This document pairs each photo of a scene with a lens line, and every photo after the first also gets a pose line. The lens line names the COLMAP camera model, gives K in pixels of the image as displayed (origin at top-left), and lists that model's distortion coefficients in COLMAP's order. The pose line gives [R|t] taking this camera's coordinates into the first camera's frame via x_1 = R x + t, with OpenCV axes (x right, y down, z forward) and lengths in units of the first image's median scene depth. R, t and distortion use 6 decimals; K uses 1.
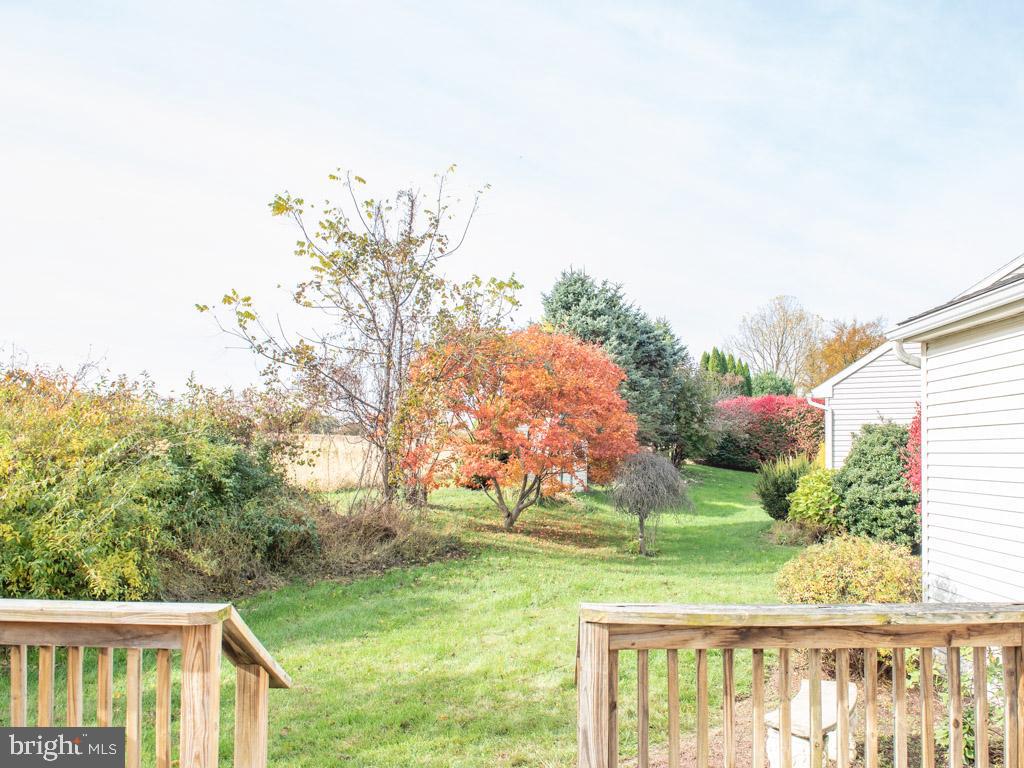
lens RADIAL K [[822.1, 0, 512.5], [0, 822.1, 387.4], [0, 0, 1]] dist [-0.046341, -0.010533]
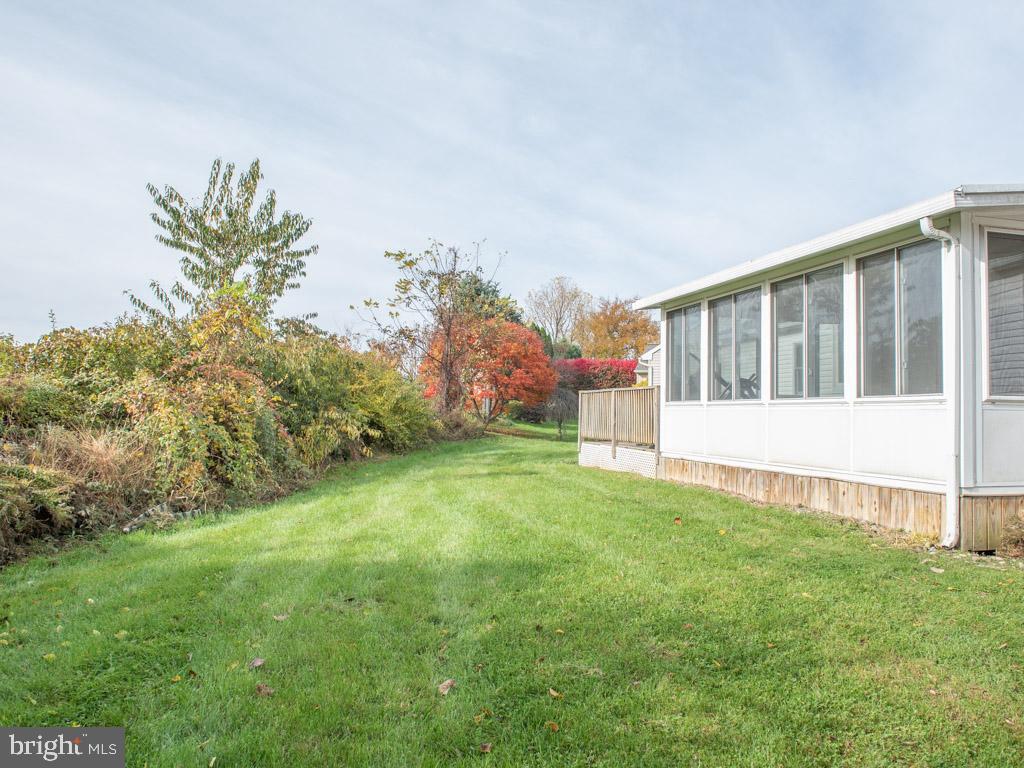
lens RADIAL K [[822.1, 0, 507.5], [0, 822.1, 381.1], [0, 0, 1]] dist [-0.046341, -0.010533]
pose [[0.958233, 0.002651, 0.285976, -0.099499], [-0.013722, 0.999232, 0.036713, -0.000811], [-0.285659, -0.039104, 0.957533, -0.156057]]
